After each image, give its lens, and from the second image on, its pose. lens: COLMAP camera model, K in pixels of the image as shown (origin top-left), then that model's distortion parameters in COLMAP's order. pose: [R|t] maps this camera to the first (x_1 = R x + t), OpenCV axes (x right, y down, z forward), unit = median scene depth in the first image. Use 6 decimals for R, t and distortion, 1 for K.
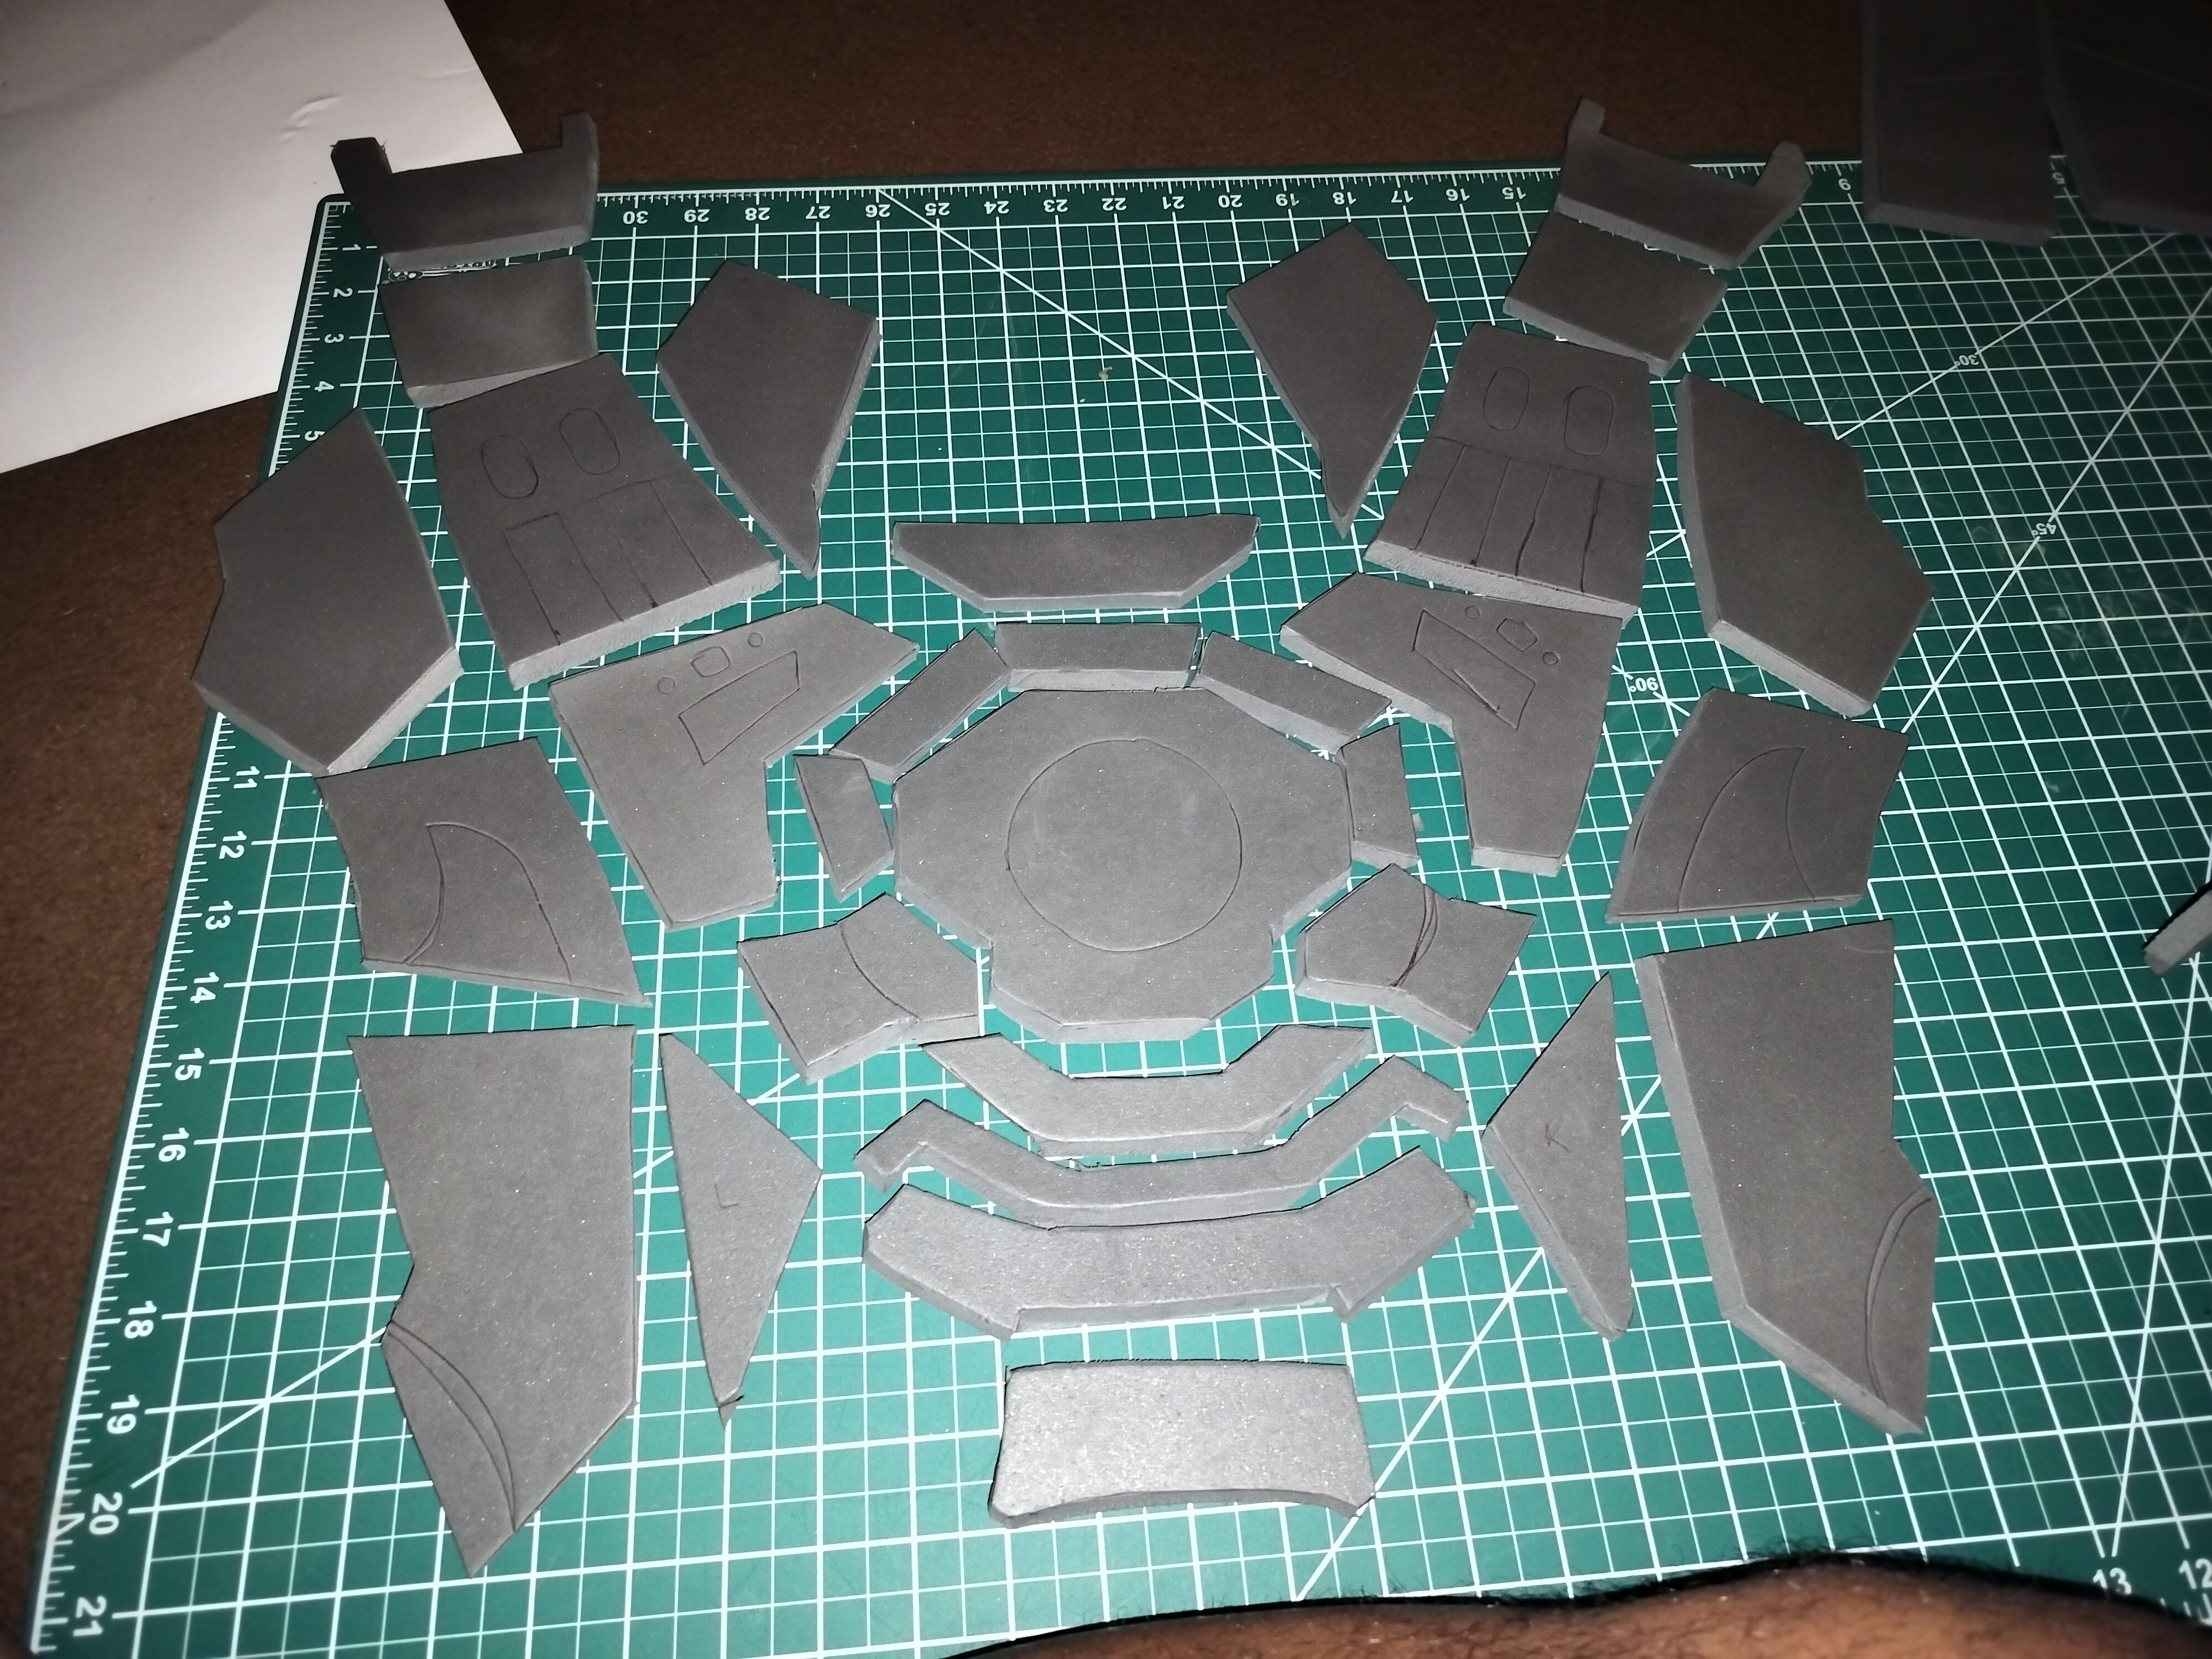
lens RADIAL K [[1553.7, 0, 1105.4], [0, 1553.7, 824.8], [0, 0, 1]] dist [-0.003056, -0.008686]
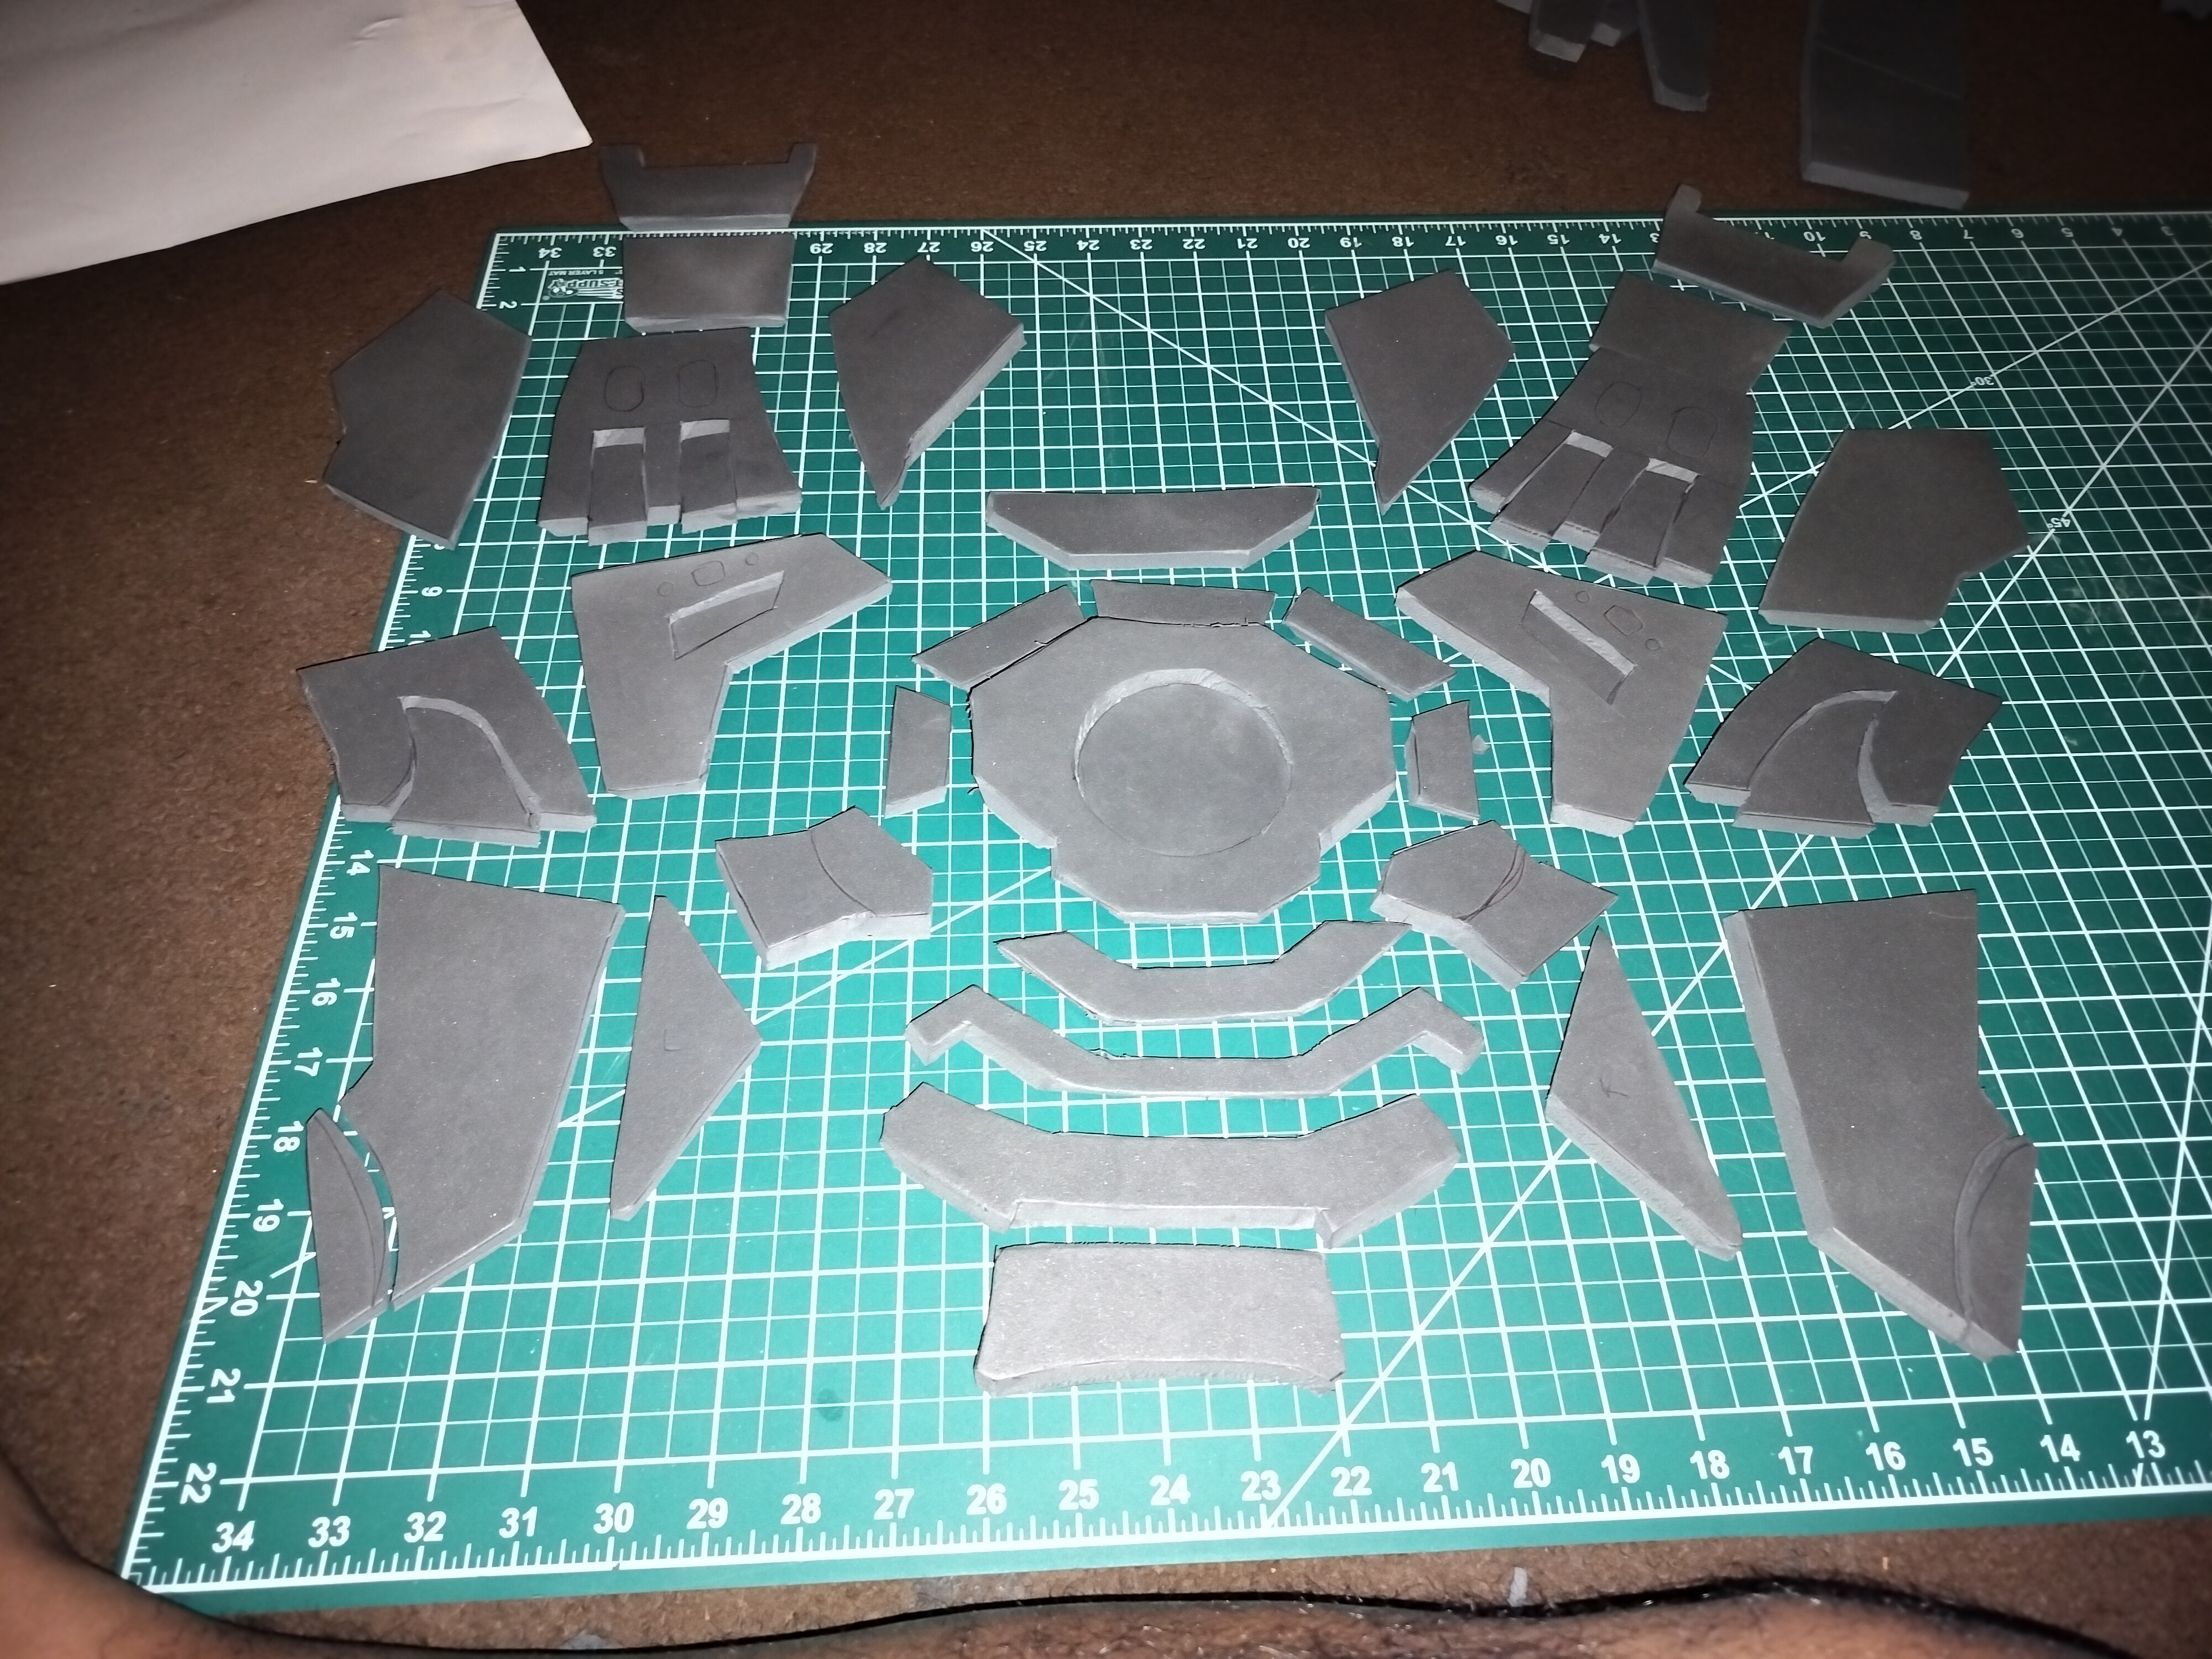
lens RADIAL K [[1553.7, 0, 1143.2], [0, 1553.7, 780.5], [0, 0, 1]] dist [-0.003056, -0.008686]
pose [[0.999361, 0.008159, -0.034807, 0.013897], [-0.012265, 0.992765, -0.119449, 0.141514], [0.033581, 0.119800, 0.992230, -0.073449]]
